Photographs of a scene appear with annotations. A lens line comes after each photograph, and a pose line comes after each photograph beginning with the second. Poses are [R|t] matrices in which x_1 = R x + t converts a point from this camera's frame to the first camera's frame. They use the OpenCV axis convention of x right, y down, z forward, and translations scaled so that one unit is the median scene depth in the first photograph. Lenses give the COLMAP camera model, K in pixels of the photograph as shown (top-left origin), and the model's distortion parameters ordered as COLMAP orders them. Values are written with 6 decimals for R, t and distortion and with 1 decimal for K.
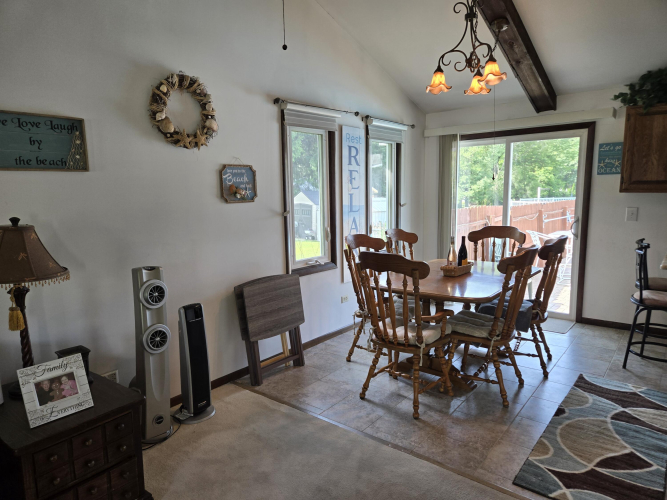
lens RADIAL K [[444.4, 0, 335.1], [0, 444.4, 251.2], [0, 0, 1]] dist [0.072297, -0.056274]
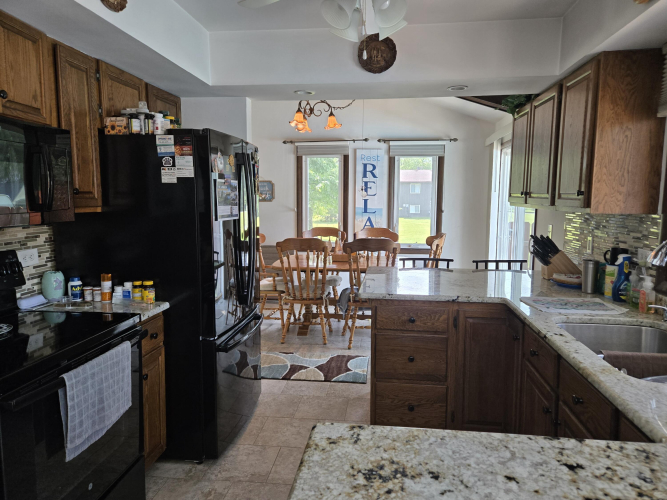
lens RADIAL K [[450.8, 0, 345.6], [0, 450.8, 245.6], [0, 0, 1]] dist [0.067521, -0.053791]
pose [[0.546930, 0.108458, -0.830123, 1.142327], [-0.130248, 0.990522, 0.043600, -0.043422], [0.826984, 0.084275, 0.555873, 0.217425]]
